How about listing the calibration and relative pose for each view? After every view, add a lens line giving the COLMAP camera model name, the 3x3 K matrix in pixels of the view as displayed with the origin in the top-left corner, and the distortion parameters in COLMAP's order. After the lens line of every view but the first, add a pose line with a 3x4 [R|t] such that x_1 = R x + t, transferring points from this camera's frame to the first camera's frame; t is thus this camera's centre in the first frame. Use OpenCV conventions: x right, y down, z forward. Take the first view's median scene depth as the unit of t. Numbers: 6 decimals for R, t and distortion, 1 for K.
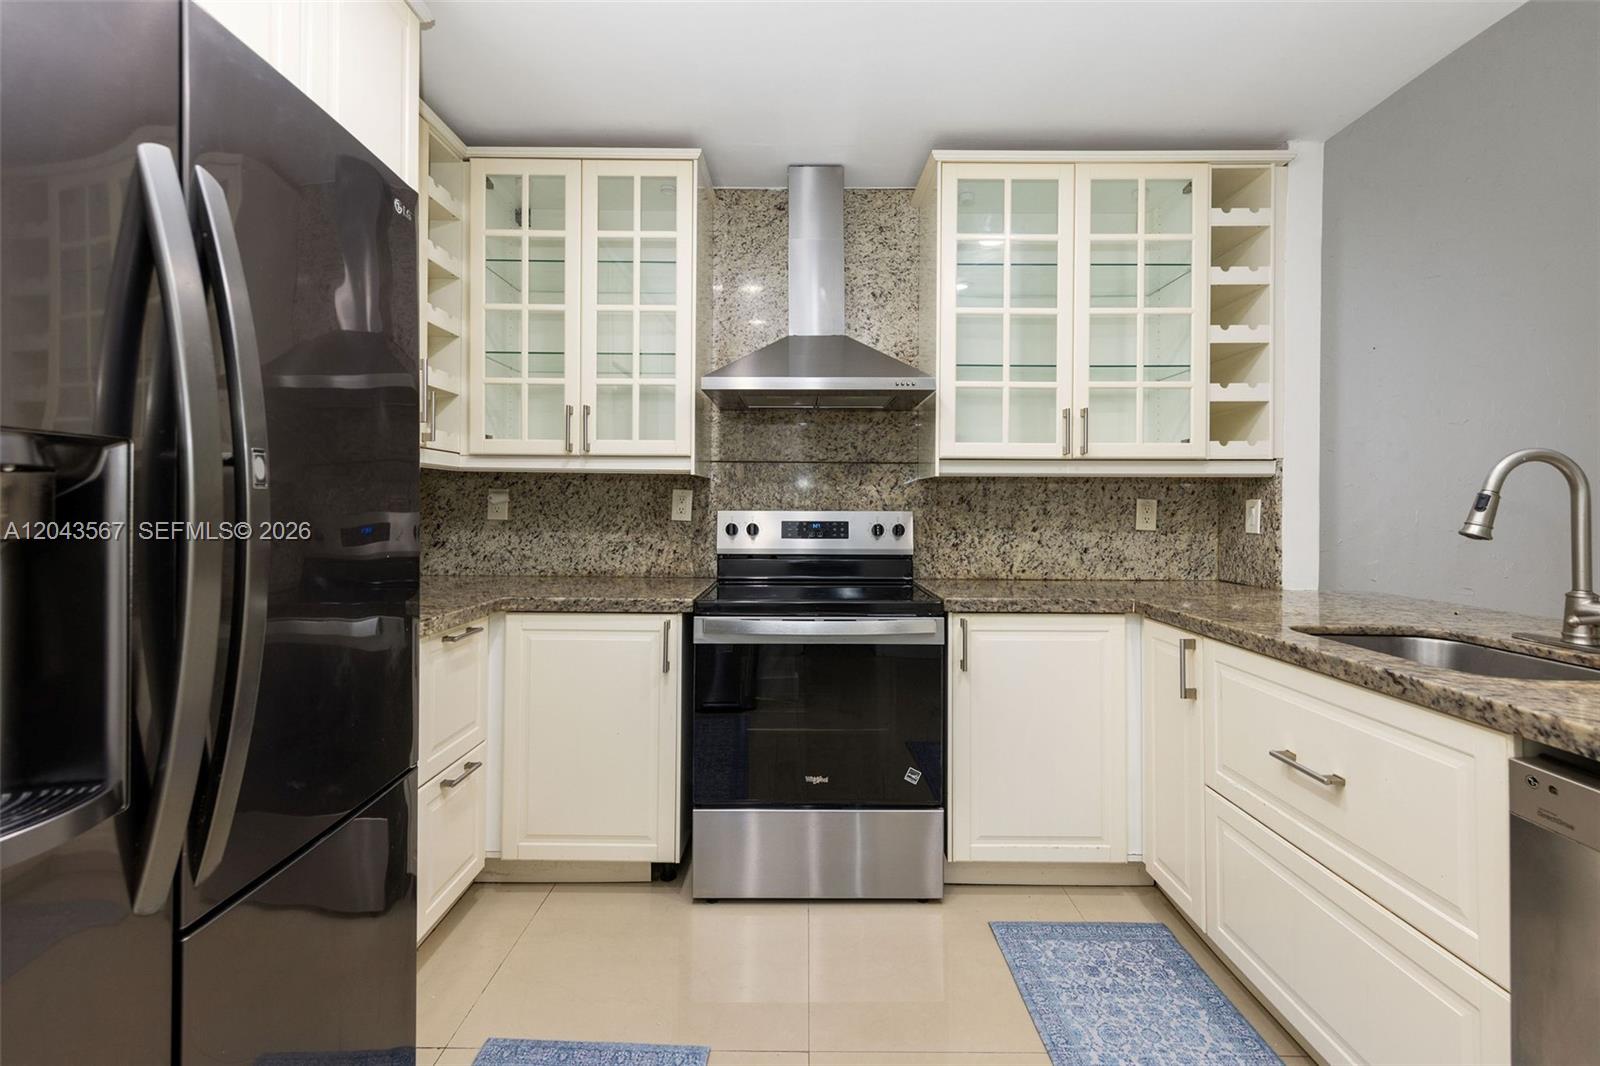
lens RADIAL K [[692.3, 0, 798.2], [0, 692.3, 504.3], [0, 0, 1]] dist [0.001859, 0.000119]
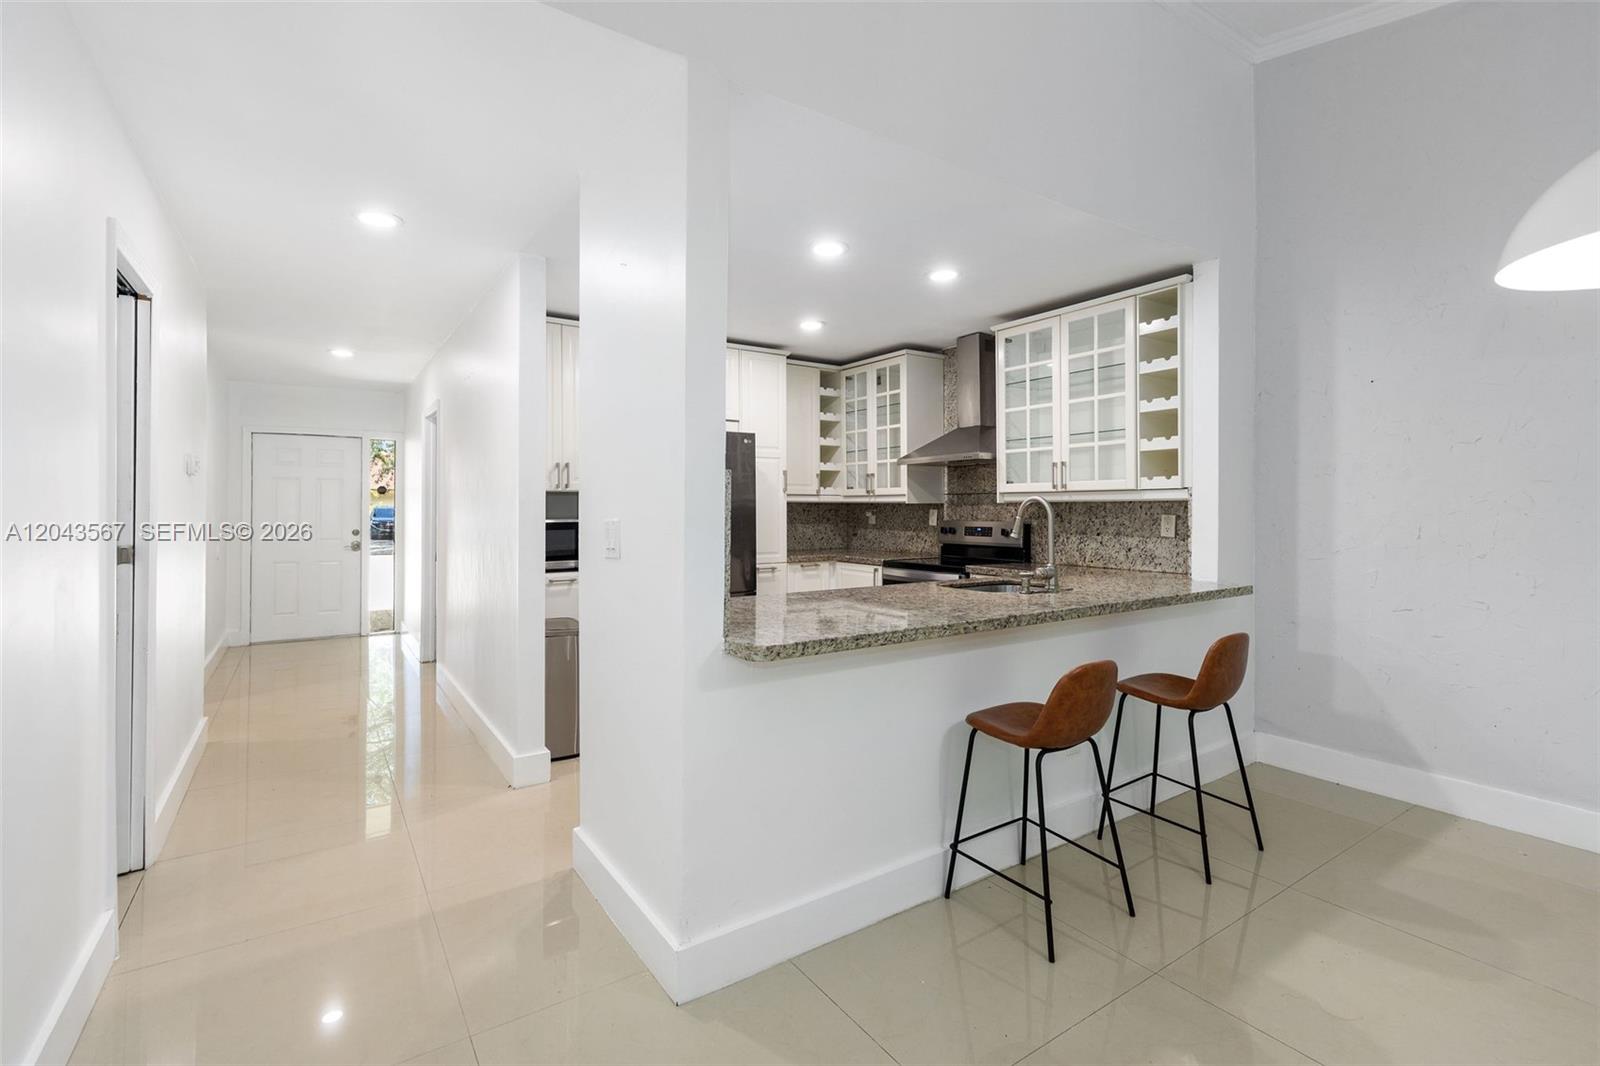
lens RADIAL K [[722.6, 0, 802.5], [0, 722.6, 501.6], [0, 0, 1]] dist [0.001115, 0.000124]
pose [[0.564273, -0.013132, -0.825484, 1.461781], [0.004999, 0.999910, -0.012490, -0.022182], [0.825573, 0.002921, 0.564287, -0.494216]]
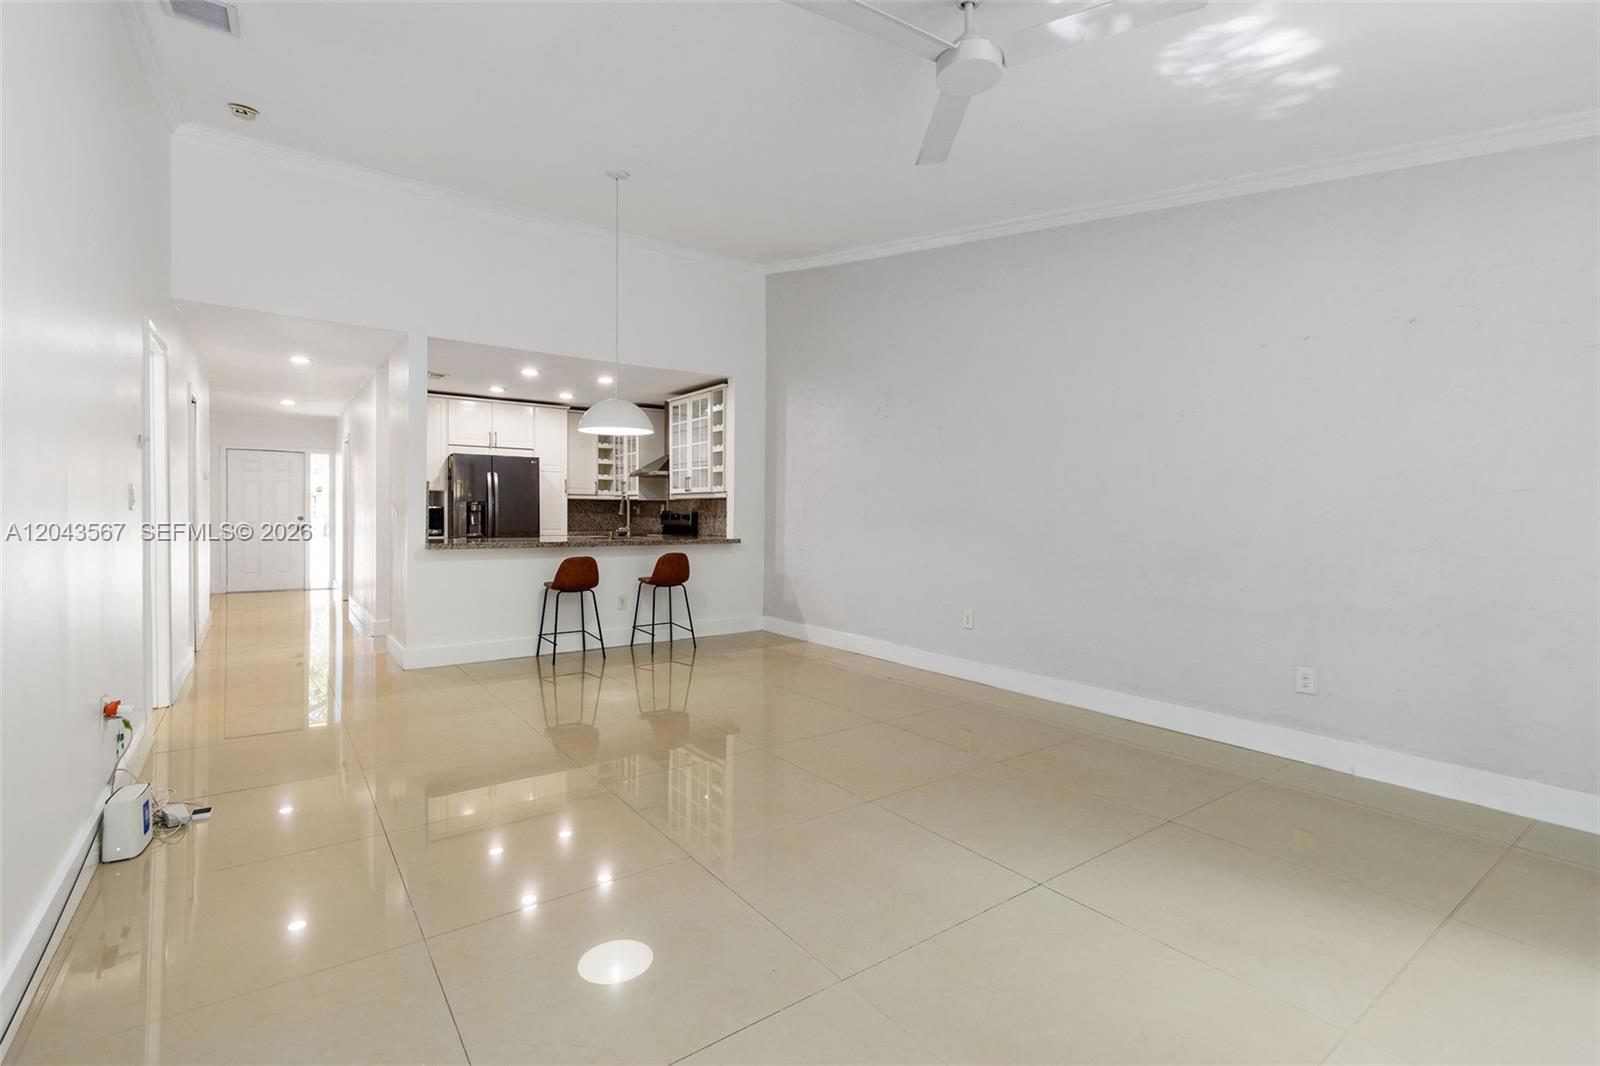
lens RADIAL K [[716.7, 0, 802.2], [0, 716.7, 521.3], [0, 0, 1]] dist [0.002228, 0.000027]
pose [[0.598430, 0.008673, -0.801128, 3.195784], [-0.004301, 0.999962, 0.007613, 0.032440], [0.801164, -0.001110, 0.598444, -0.496028]]
